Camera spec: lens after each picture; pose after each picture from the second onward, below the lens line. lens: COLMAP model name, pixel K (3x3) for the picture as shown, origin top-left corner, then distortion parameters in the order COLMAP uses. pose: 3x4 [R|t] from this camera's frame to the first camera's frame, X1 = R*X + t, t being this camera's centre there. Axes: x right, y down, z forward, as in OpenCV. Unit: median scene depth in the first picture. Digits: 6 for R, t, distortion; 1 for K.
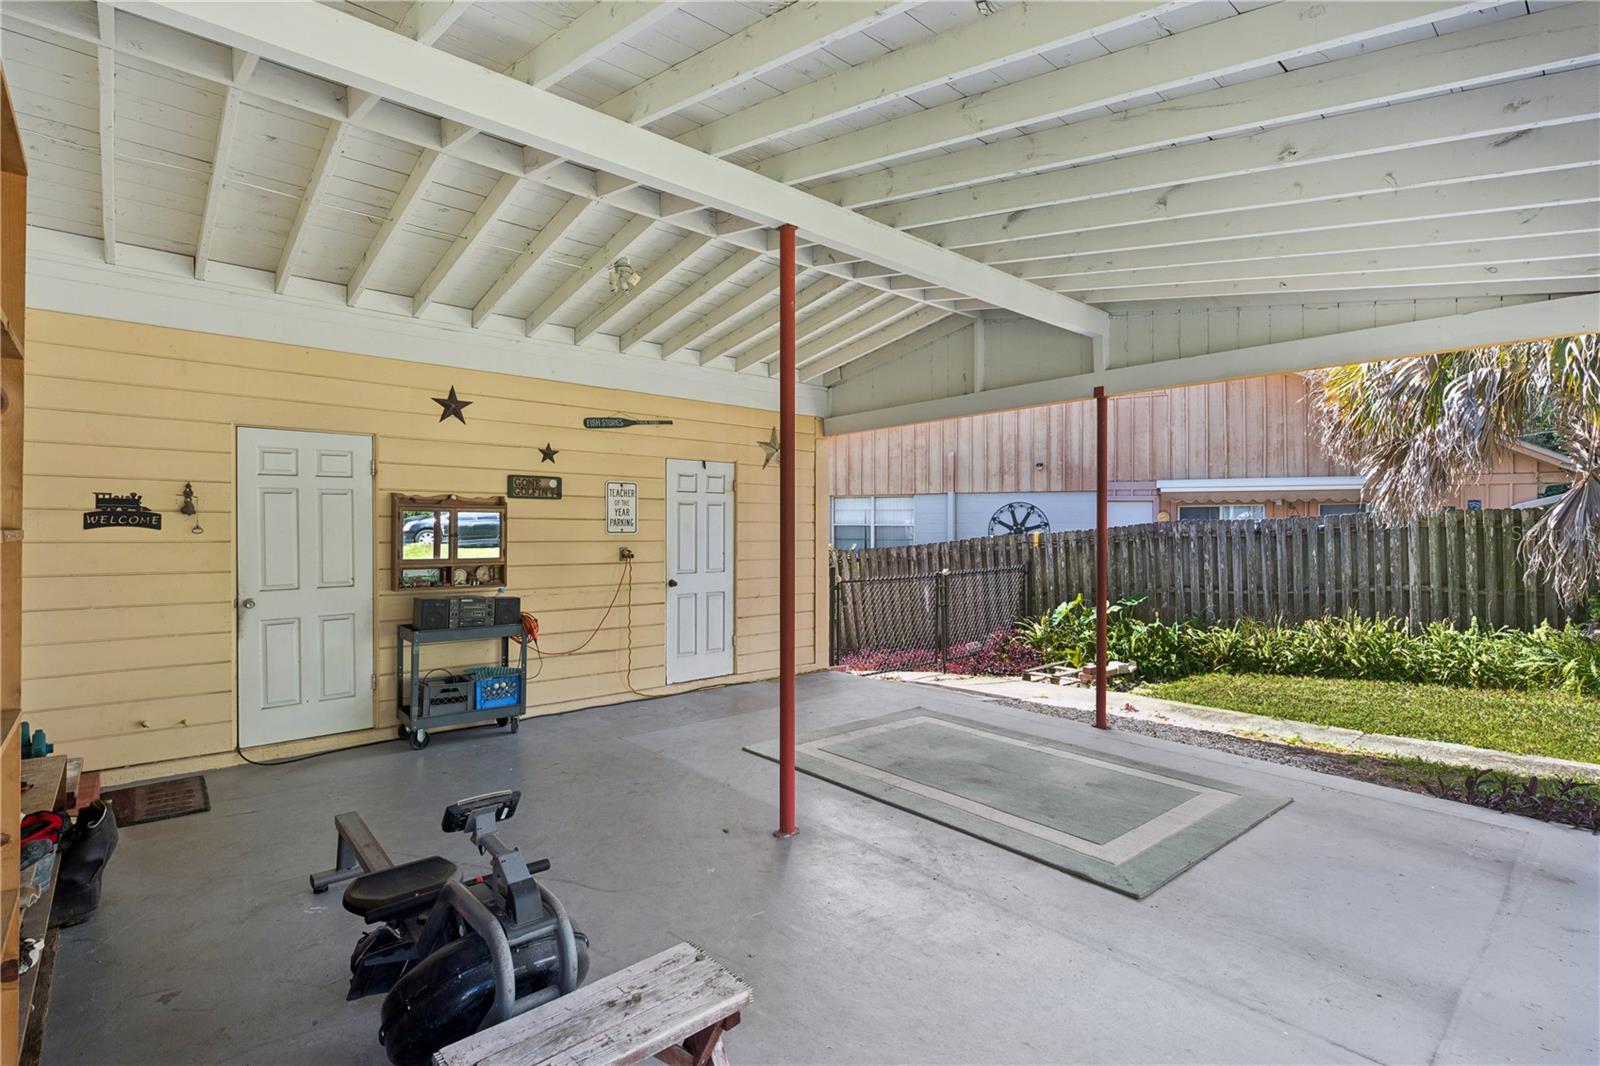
lens RADIAL K [[763.2, 0, 799.5], [0, 763.2, 527.8], [0, 0, 1]] dist [-0.005176, 0.000750]
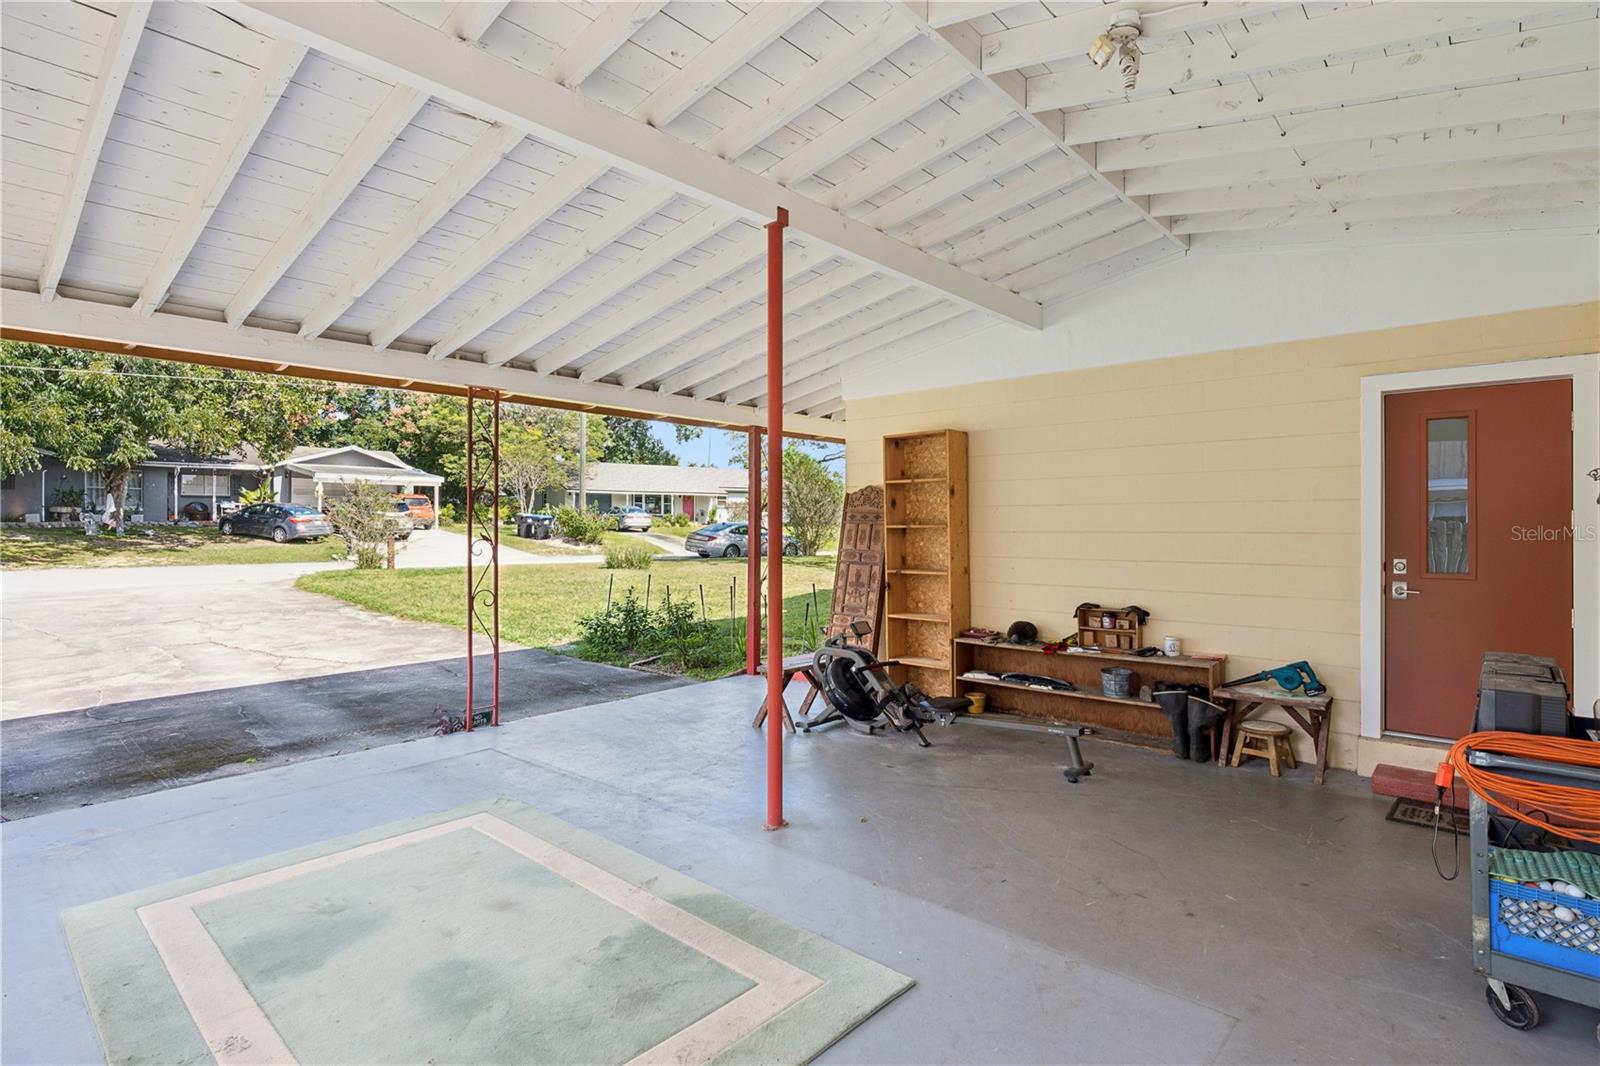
lens RADIAL K [[795.6, 0, 800.4], [0, 795.6, 526.6], [0, 0, 1]] dist [-0.002704, -0.000816]
pose [[-0.992098, 0.002074, -0.125446, 0.092545], [0.002195, 0.999997, -0.000823, 0.006671], [0.125444, -0.001092, -0.992100, 2.330477]]
